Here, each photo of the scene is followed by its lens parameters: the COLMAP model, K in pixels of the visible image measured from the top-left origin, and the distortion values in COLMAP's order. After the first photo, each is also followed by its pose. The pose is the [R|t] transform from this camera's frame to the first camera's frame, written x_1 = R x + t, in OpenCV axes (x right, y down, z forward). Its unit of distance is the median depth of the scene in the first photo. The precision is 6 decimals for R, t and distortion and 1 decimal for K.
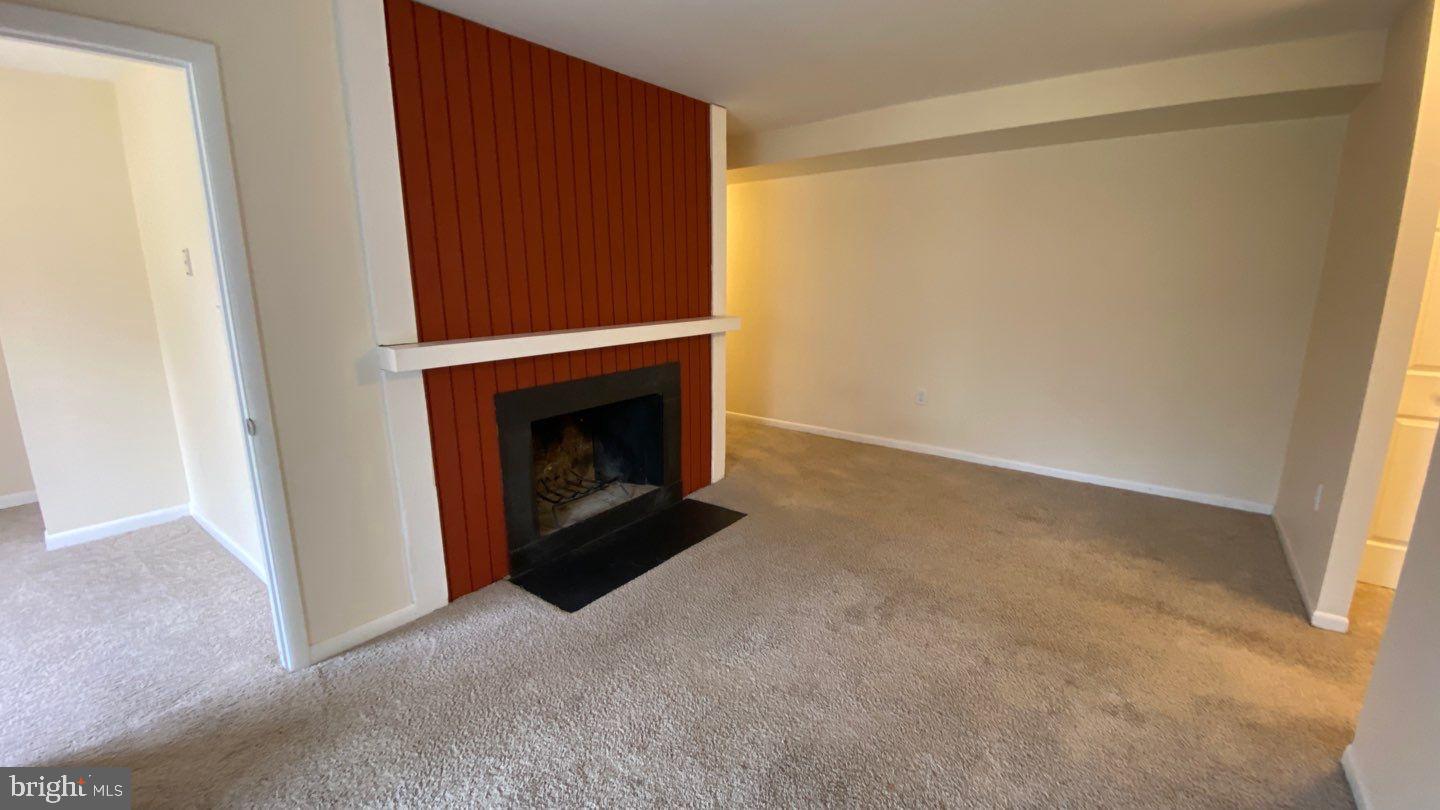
lens RADIAL K [[579.0, 0, 717.4], [0, 579.0, 405.8], [0, 0, 1]] dist [0.022425, -0.019186]
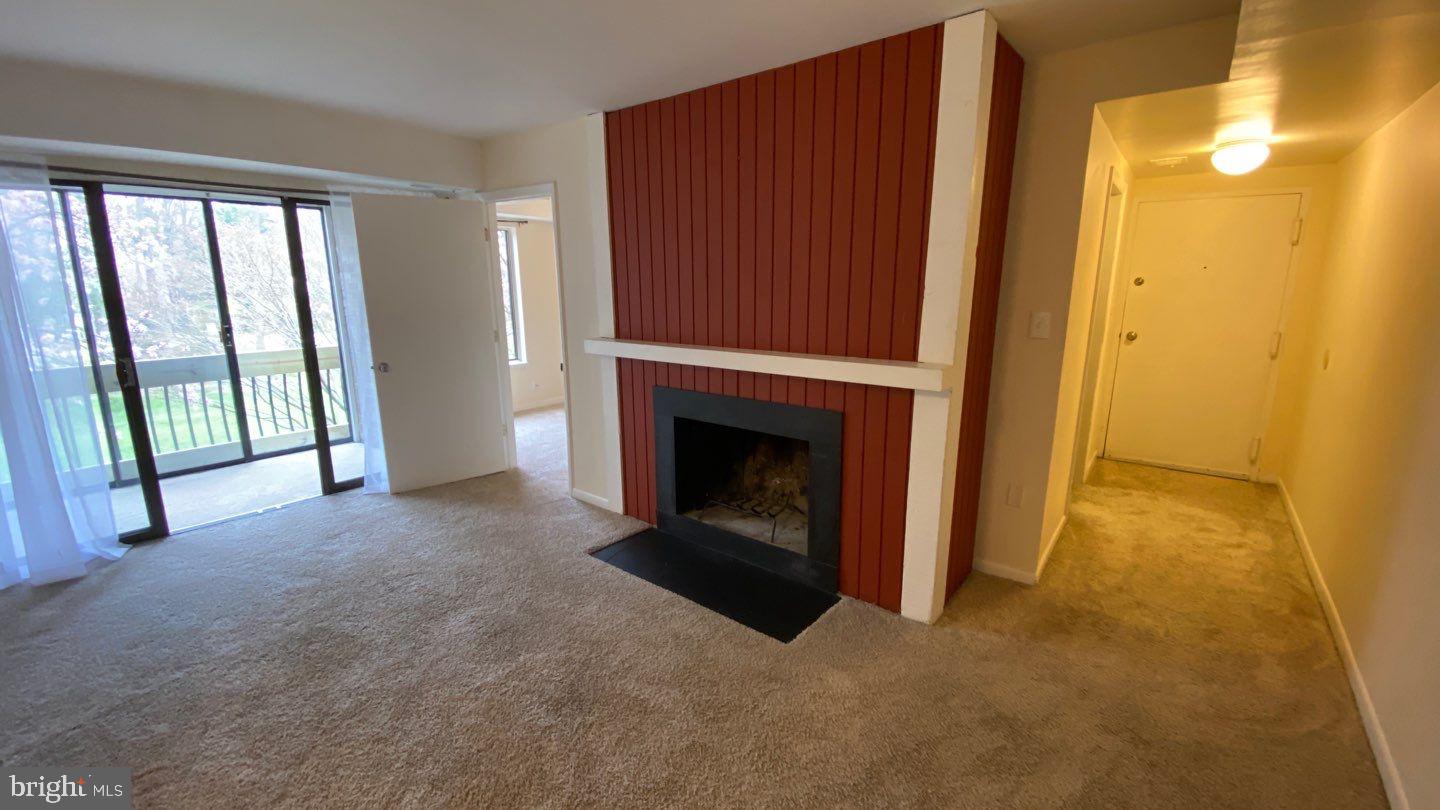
lens RADIAL K [[579.0, 0, 717.4], [0, 579.0, 405.8], [0, 0, 1]] dist [0.022425, -0.019186]
pose [[-0.024876, 0.211719, -0.977014, 0.732309], [-0.207110, 0.955021, 0.212226, -0.231487], [0.978001, 0.207628, 0.020092, 0.914881]]
